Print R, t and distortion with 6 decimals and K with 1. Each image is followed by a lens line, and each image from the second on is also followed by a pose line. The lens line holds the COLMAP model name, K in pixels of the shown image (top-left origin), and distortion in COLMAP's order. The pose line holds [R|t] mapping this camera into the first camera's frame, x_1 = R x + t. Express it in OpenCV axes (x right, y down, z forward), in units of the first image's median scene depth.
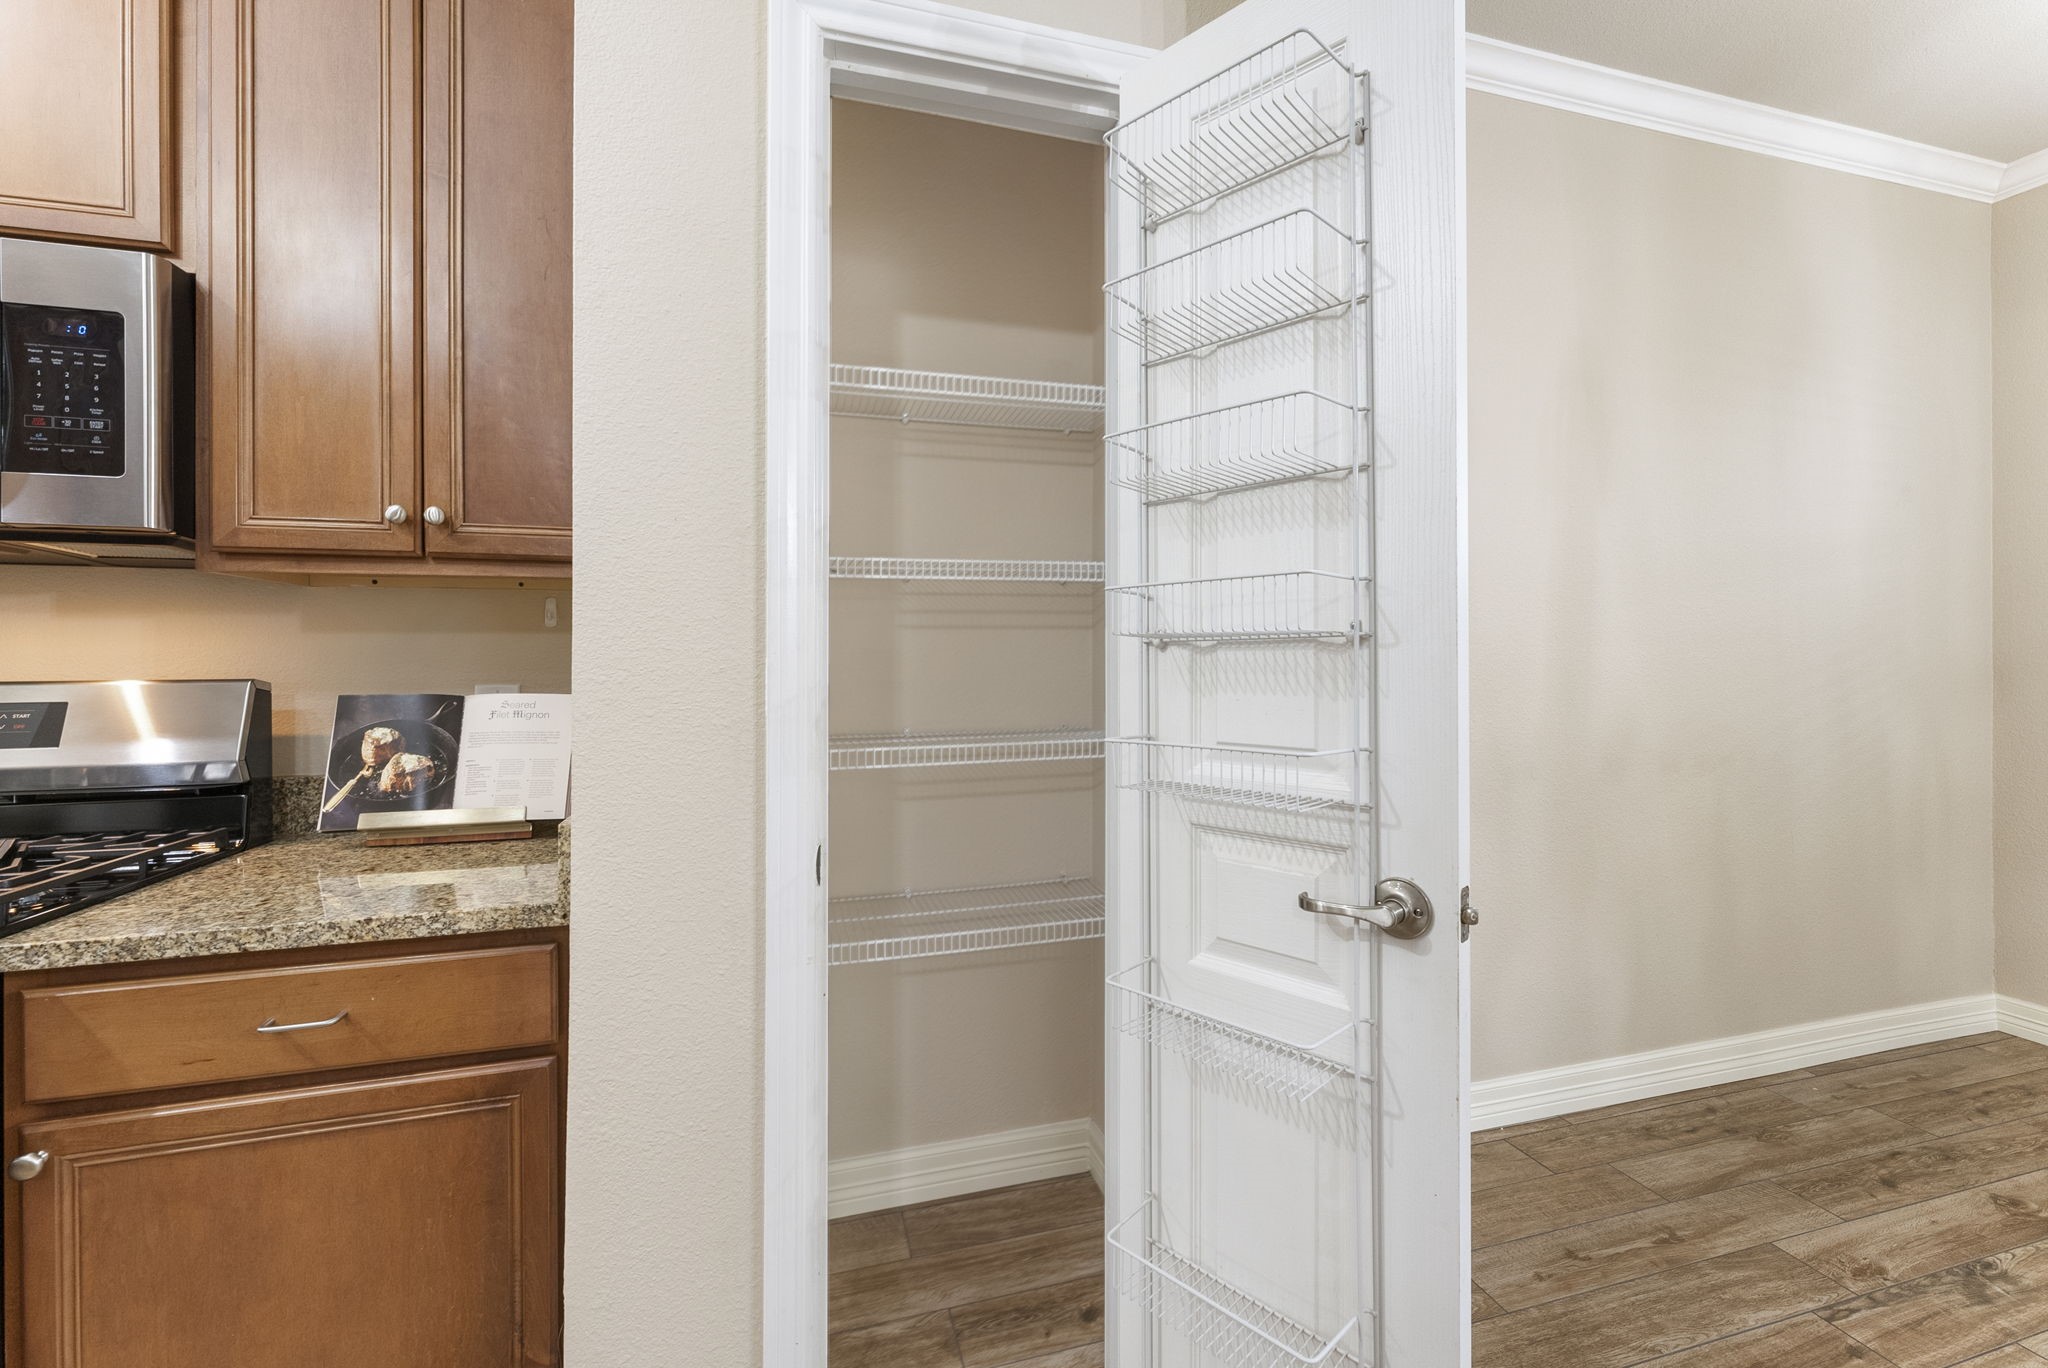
lens RADIAL K [[834.6, 0, 1002.5], [0, 834.6, 651.3], [0, 0, 1]] dist [0.001120, 0.000384]
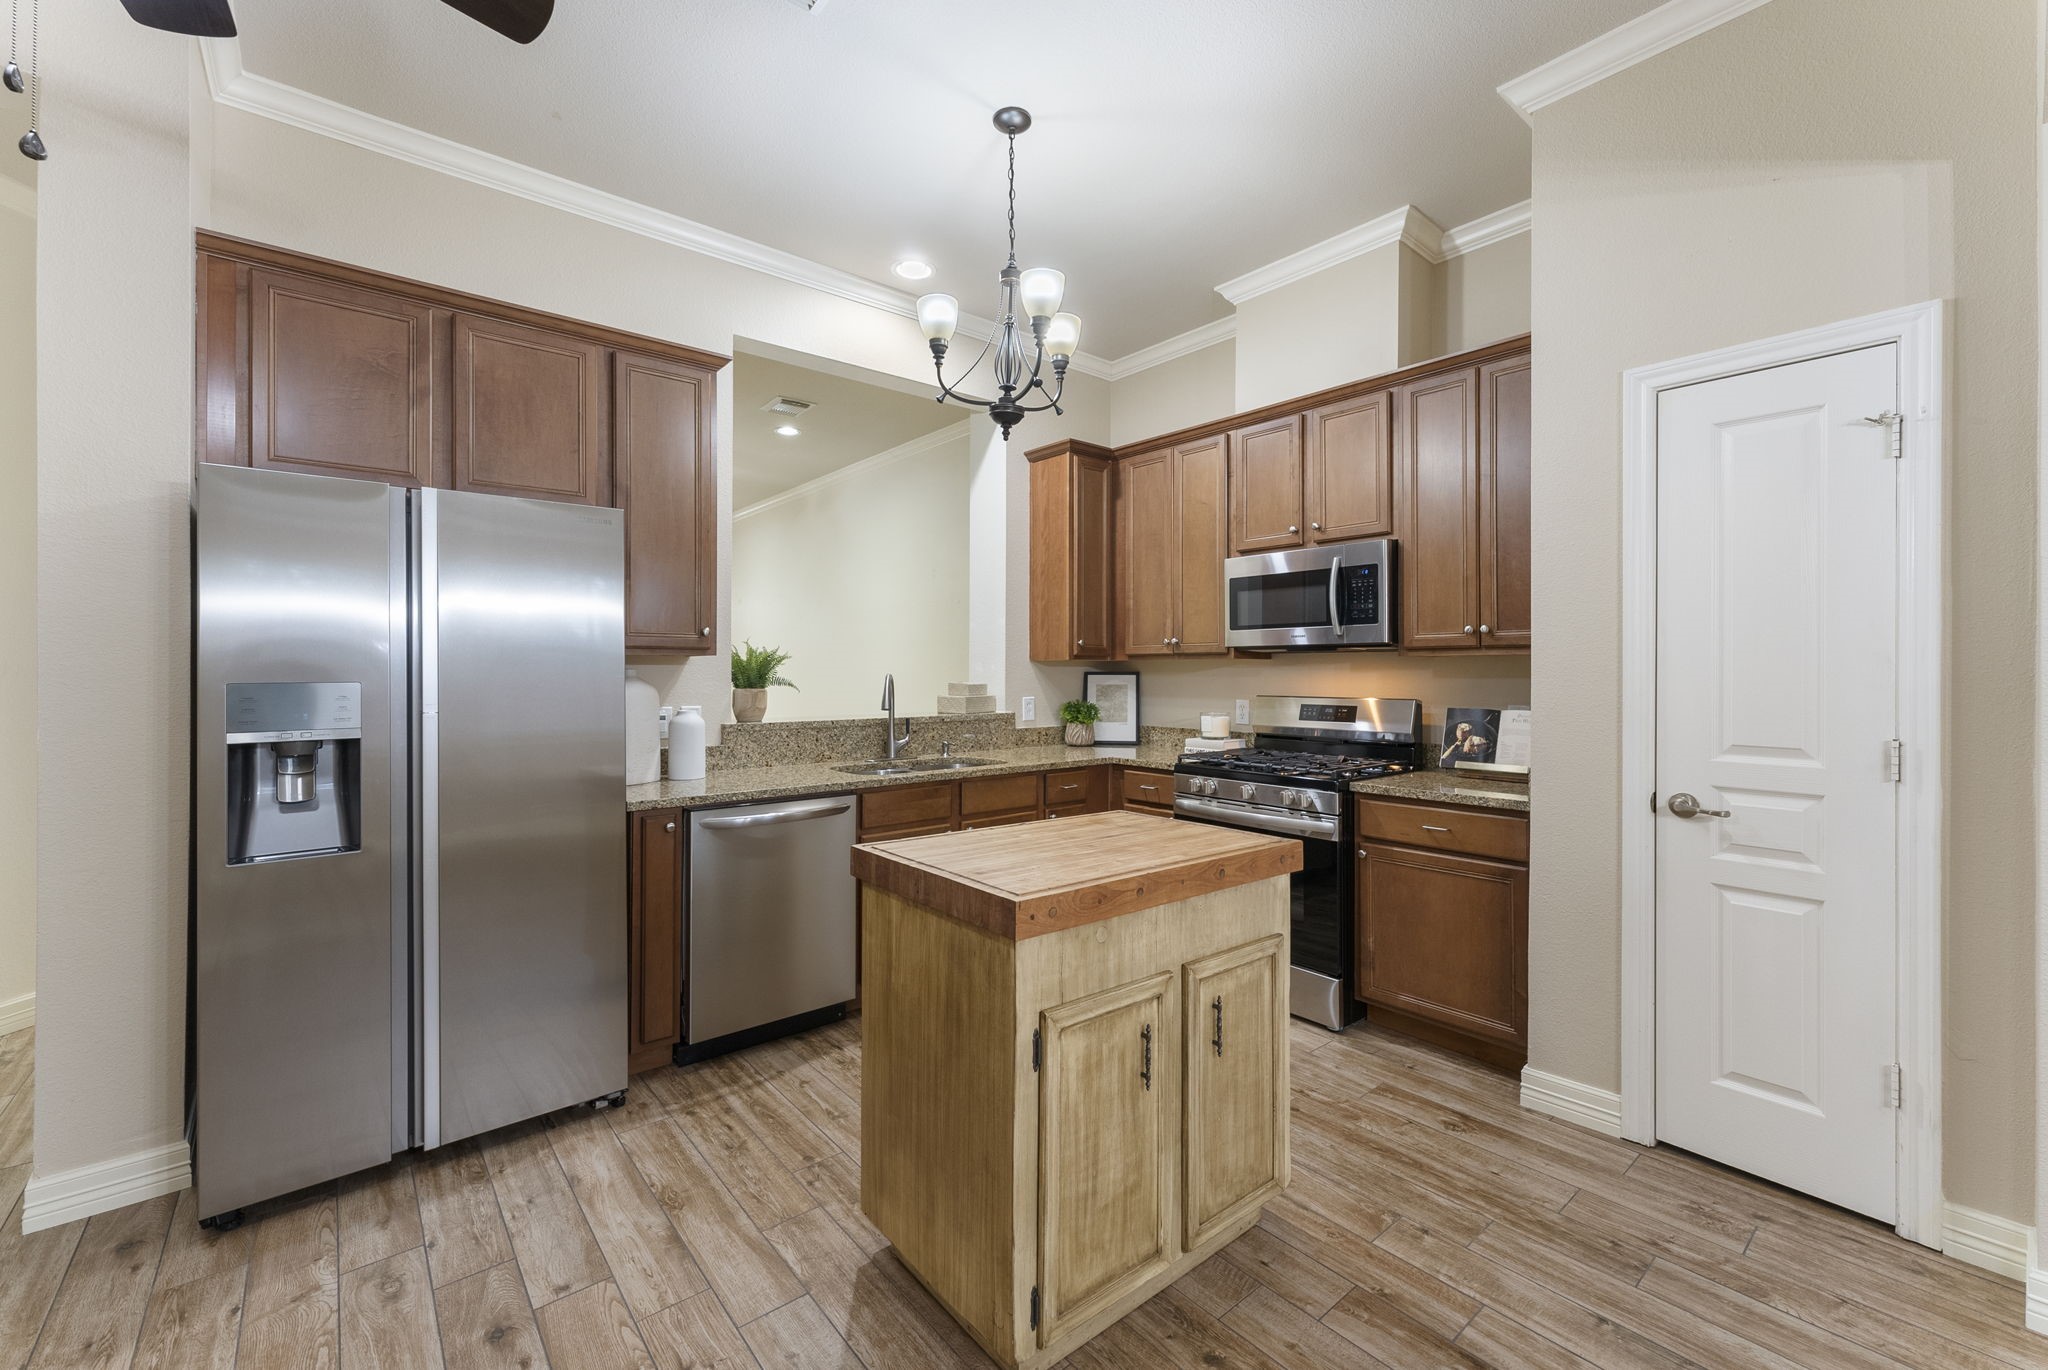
lens RADIAL K [[834.6, 0, 1040.6], [0, 834.6, 669.5], [0, 0, 1]] dist [0.001120, 0.000384]
pose [[0.427645, 0.001917, -0.903945, 0.777872], [0.003847, 0.999985, 0.003940, -0.064239], [0.903939, -0.005162, 0.427631, -0.962788]]
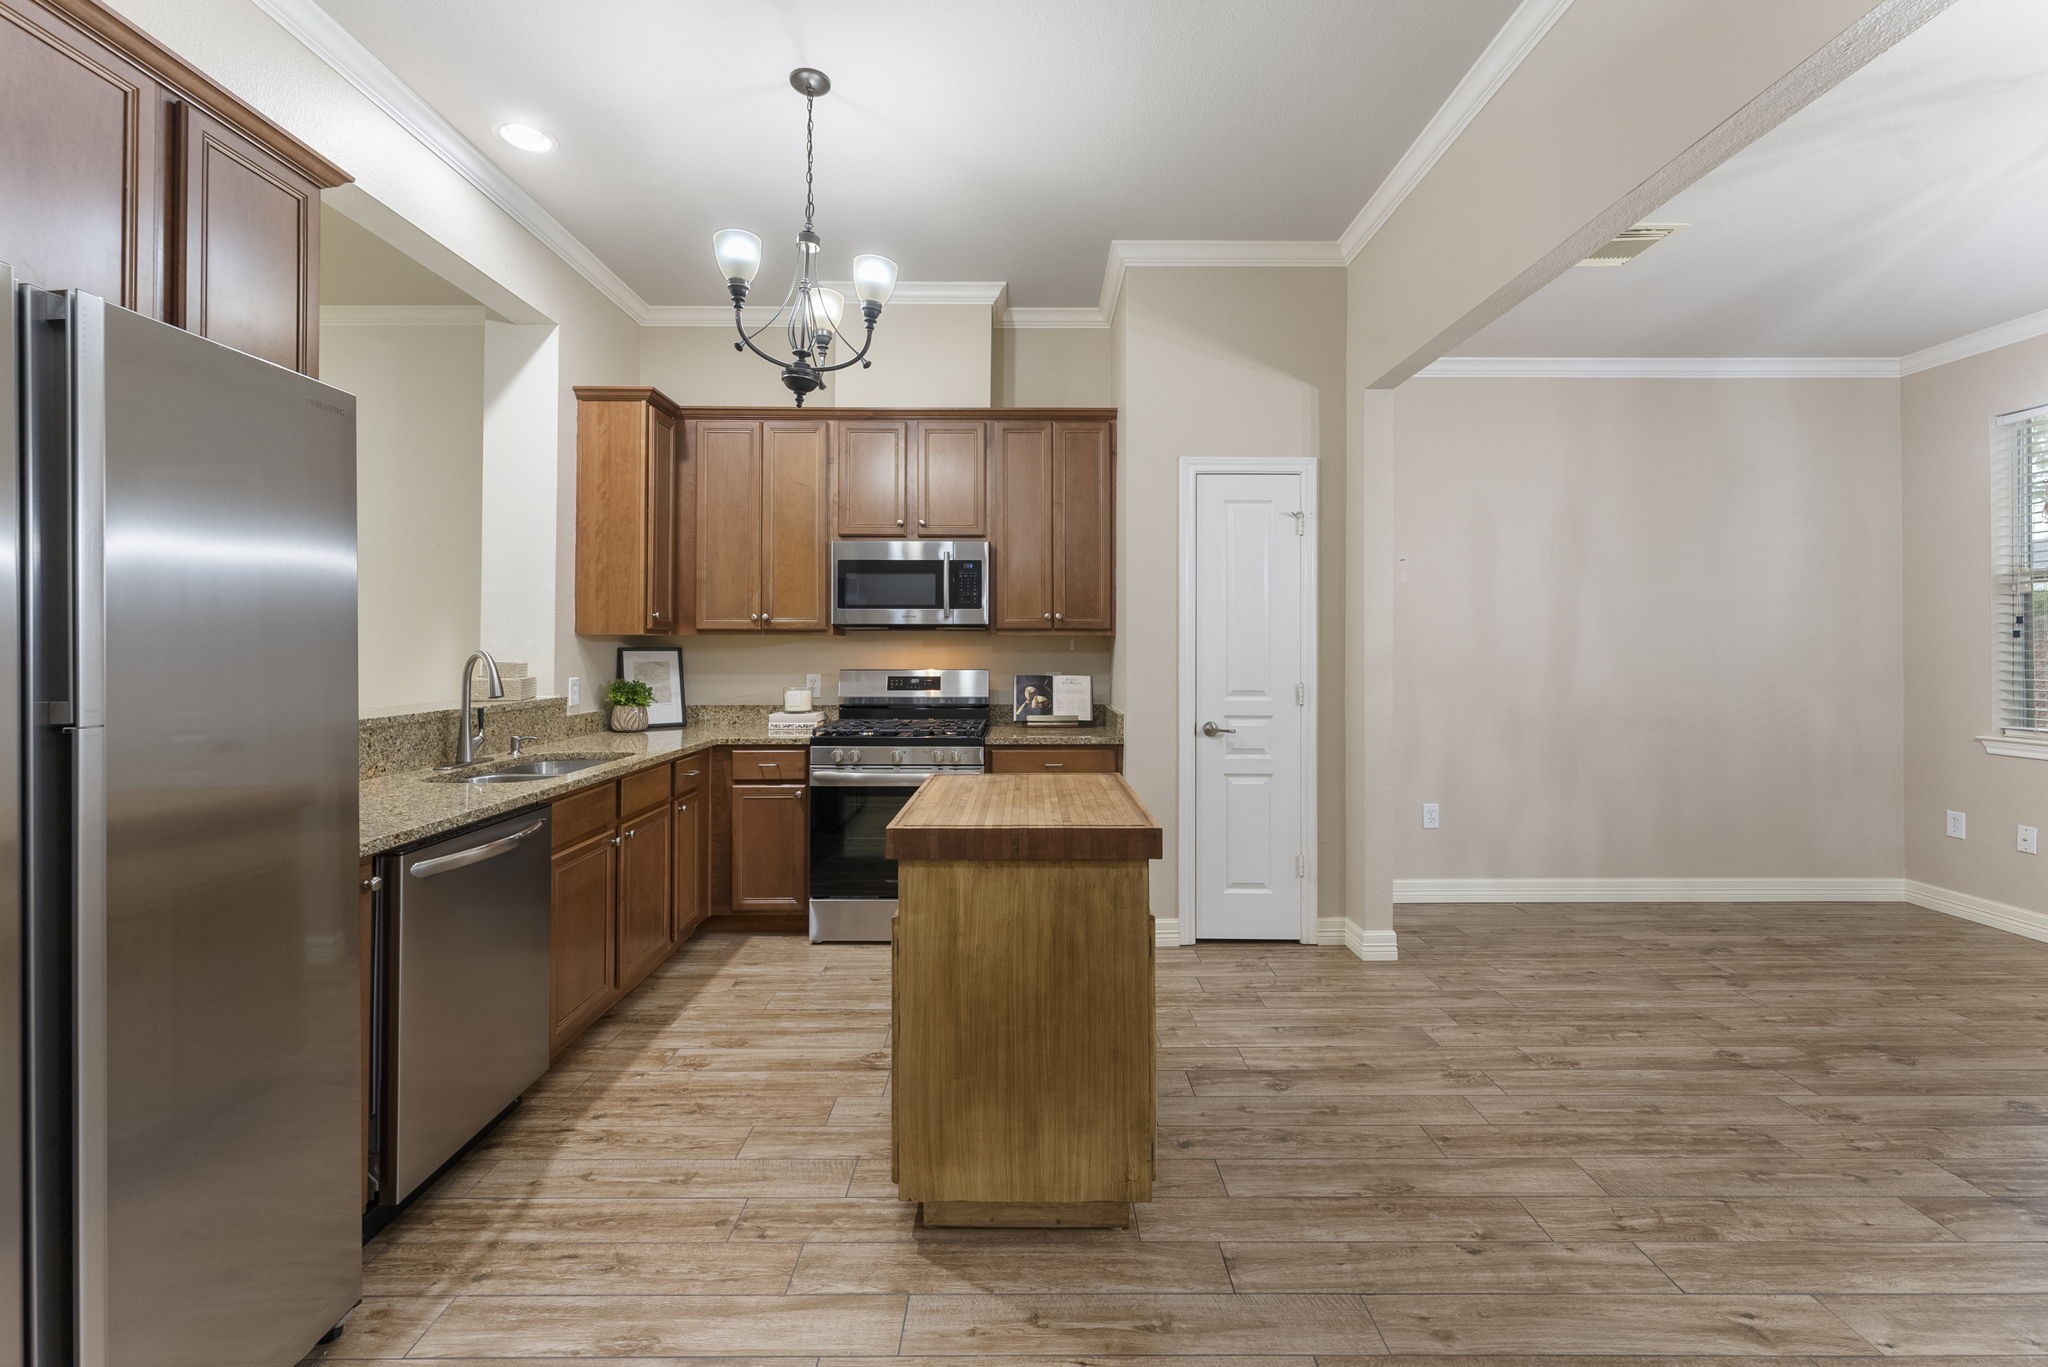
lens RADIAL K [[834.6, 0, 1033.1], [0, 834.6, 638.8], [0, 0, 1]] dist [0.001120, 0.000384]
pose [[0.966289, 0.001206, -0.257456, 0.007825], [-0.002134, 0.999992, -0.003326, -0.066287], [0.257450, 0.003764, 0.966284, -1.834702]]
